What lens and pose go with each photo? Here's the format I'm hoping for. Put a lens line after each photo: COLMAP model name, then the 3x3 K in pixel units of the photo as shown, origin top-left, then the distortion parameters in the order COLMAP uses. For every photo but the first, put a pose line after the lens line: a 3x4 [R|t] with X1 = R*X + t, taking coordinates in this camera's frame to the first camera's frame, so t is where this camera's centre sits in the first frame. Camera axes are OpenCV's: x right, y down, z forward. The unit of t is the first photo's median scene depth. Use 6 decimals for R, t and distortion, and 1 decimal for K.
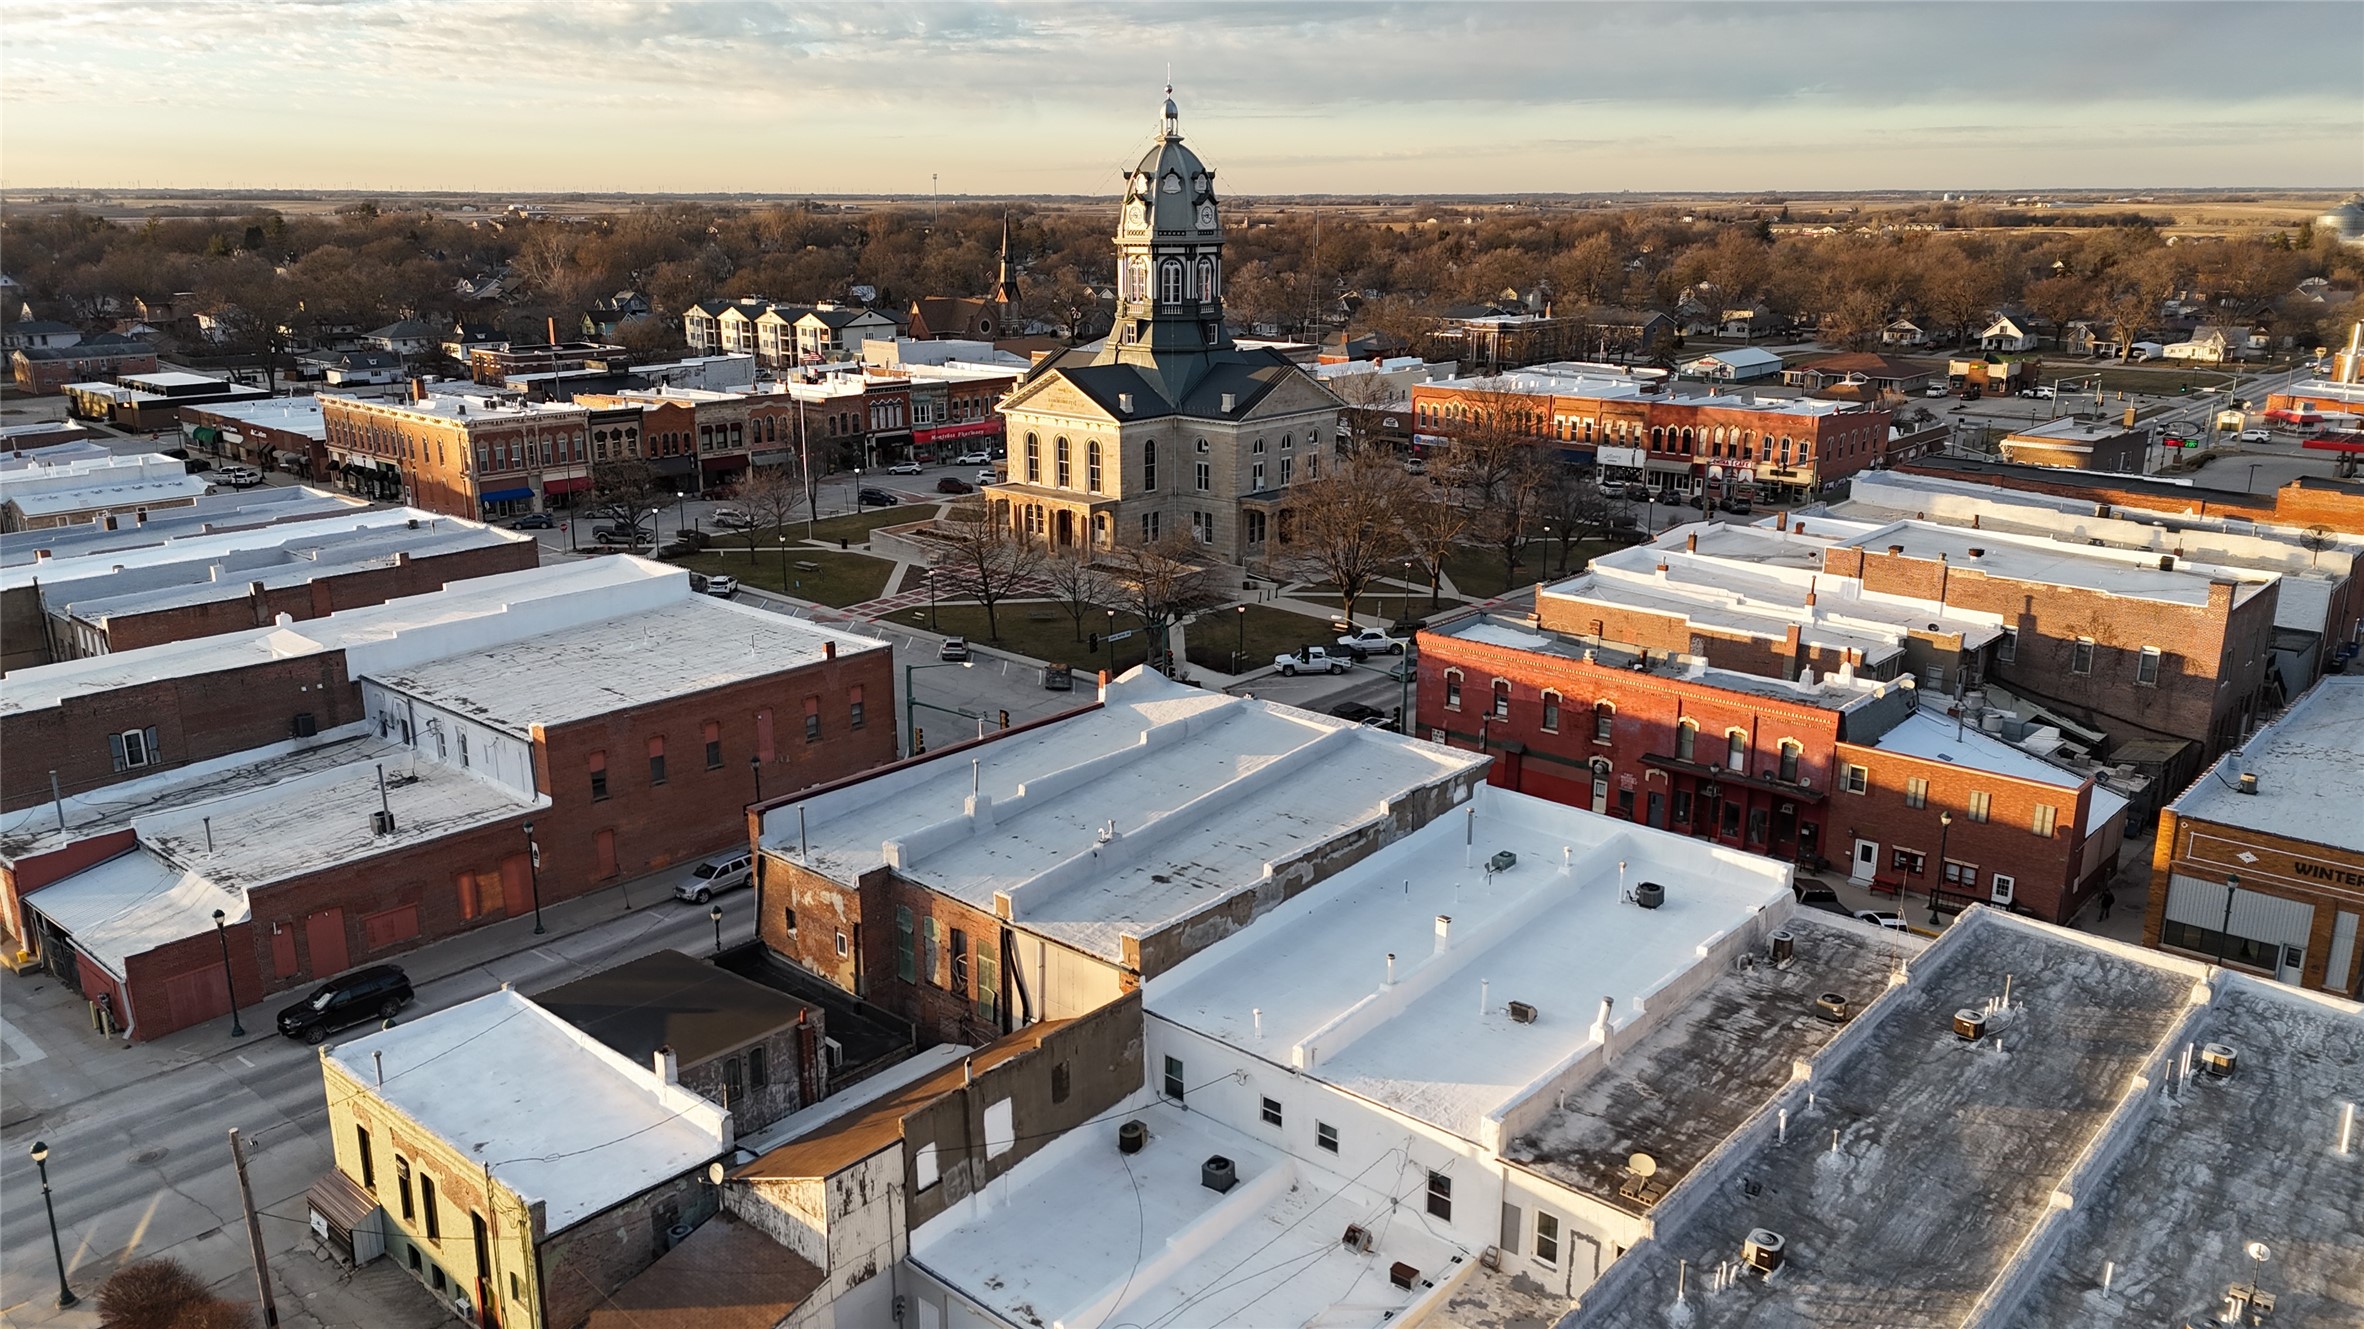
lens RADIAL K [[1707.7, 0, 1180.8], [0, 1707.7, 655.4], [0, 0, 1]] dist [0.070989, -0.060399]
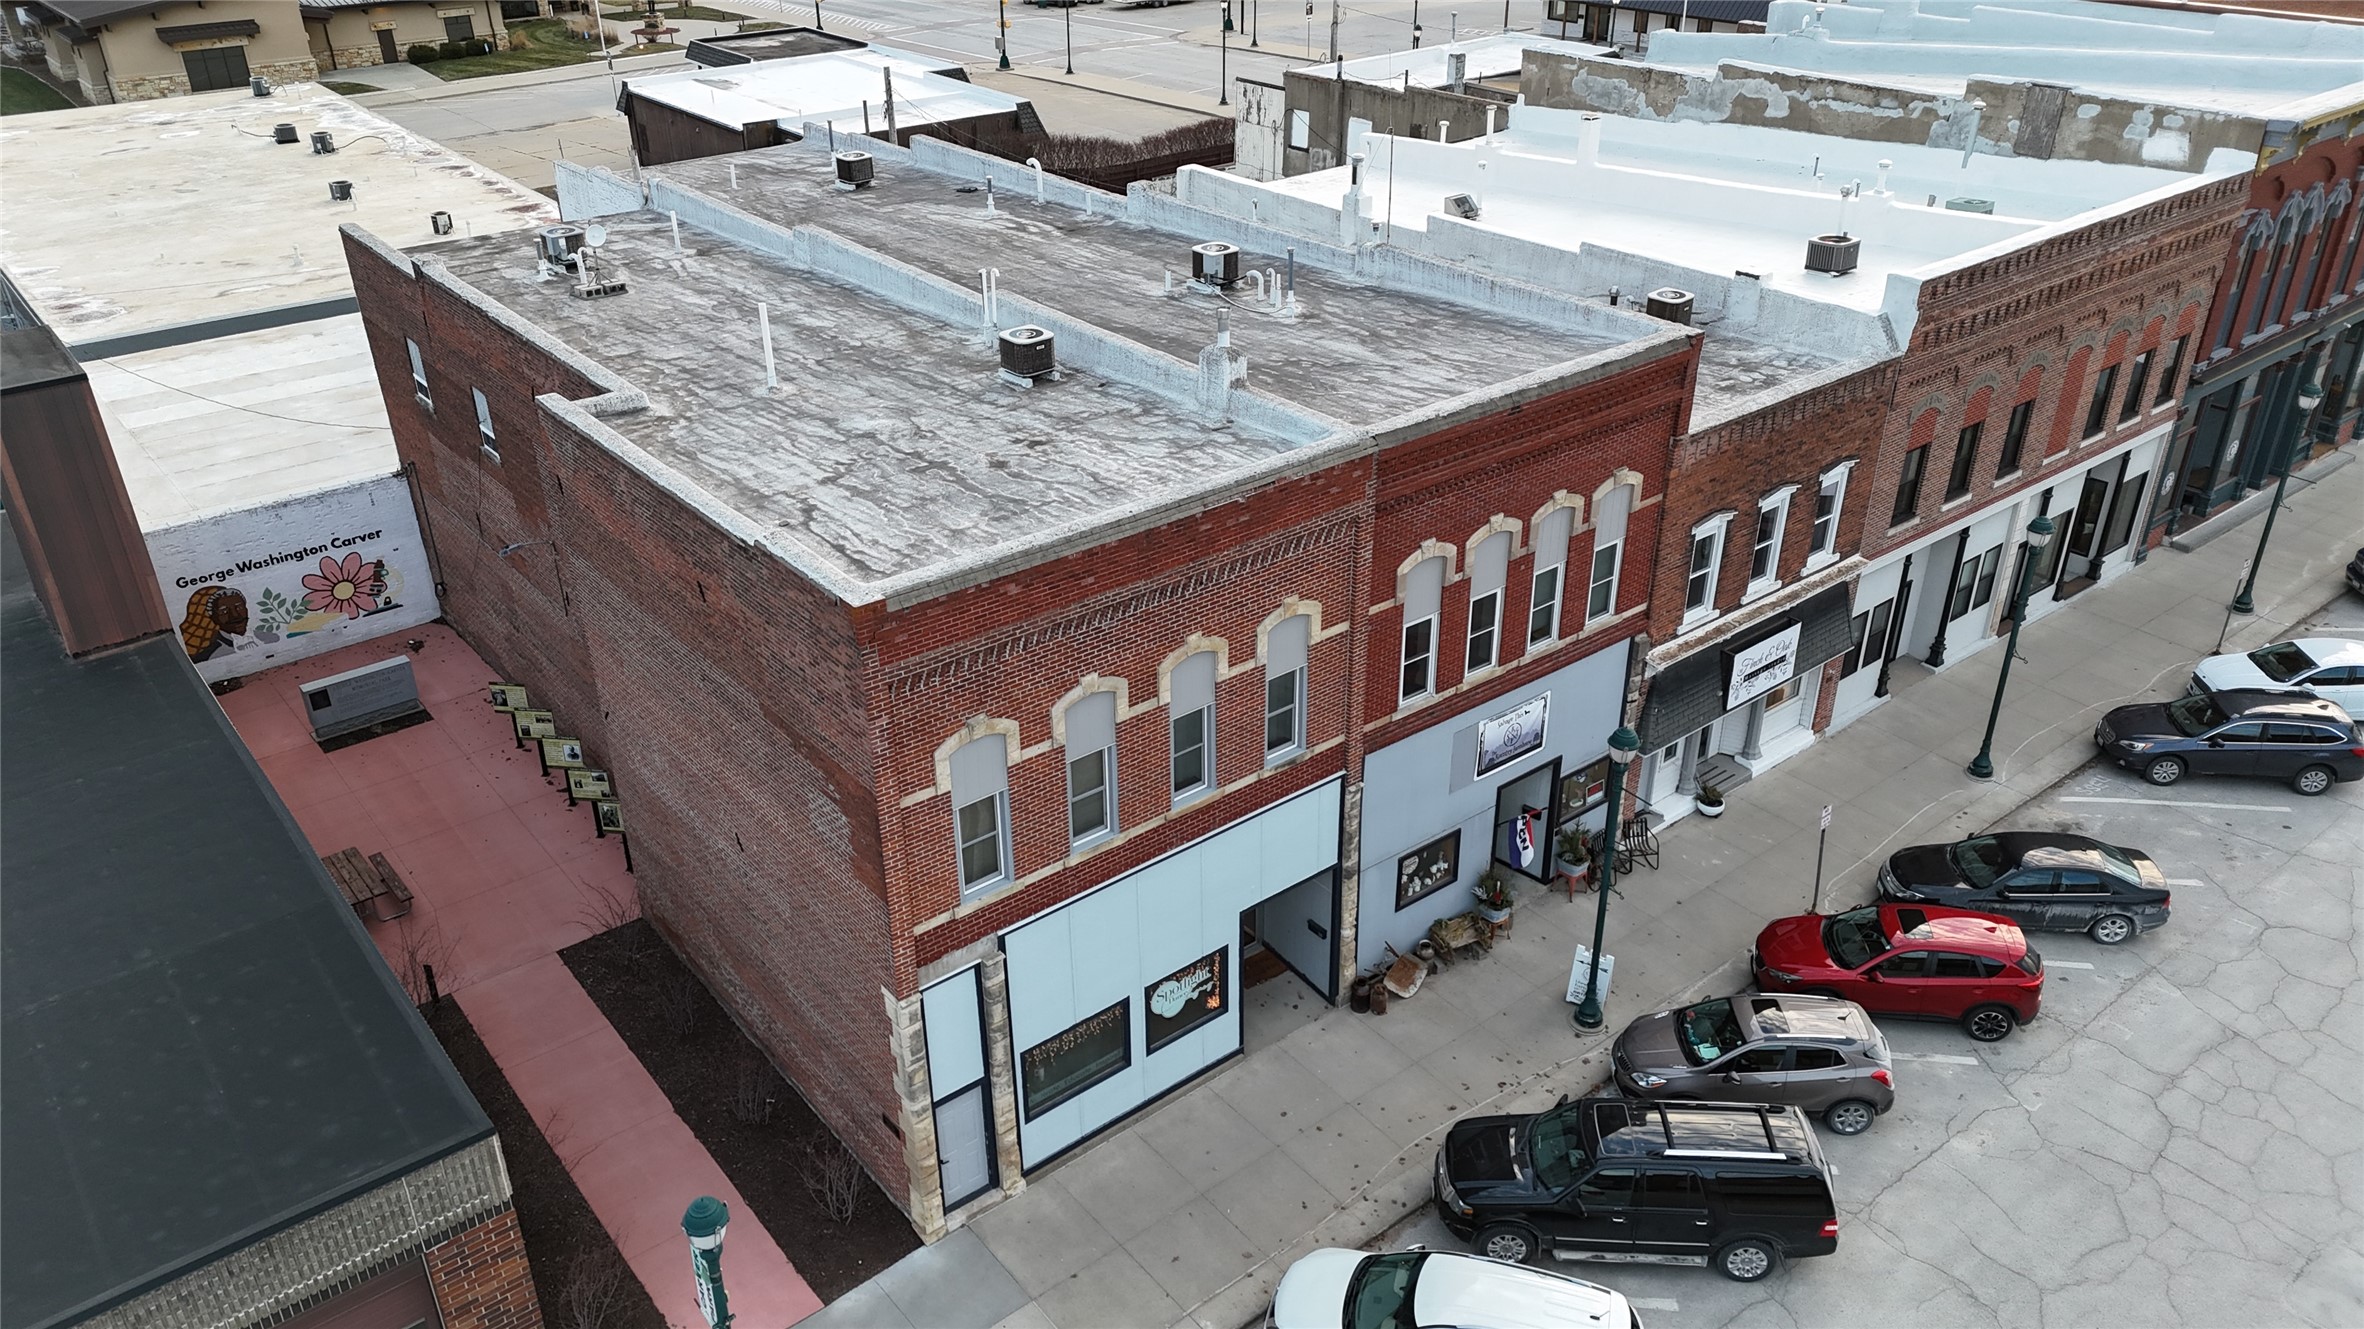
lens RADIAL K [[1707.7, 0, 1180.8], [0, 1707.7, 655.4], [0, 0, 1]] dist [0.070989, -0.060399]
pose [[-0.160369, 0.475864, -0.864774, 1.065158], [-0.248897, 0.828307, 0.501954, 0.018460], [0.955161, 0.295738, -0.014394, 1.029646]]
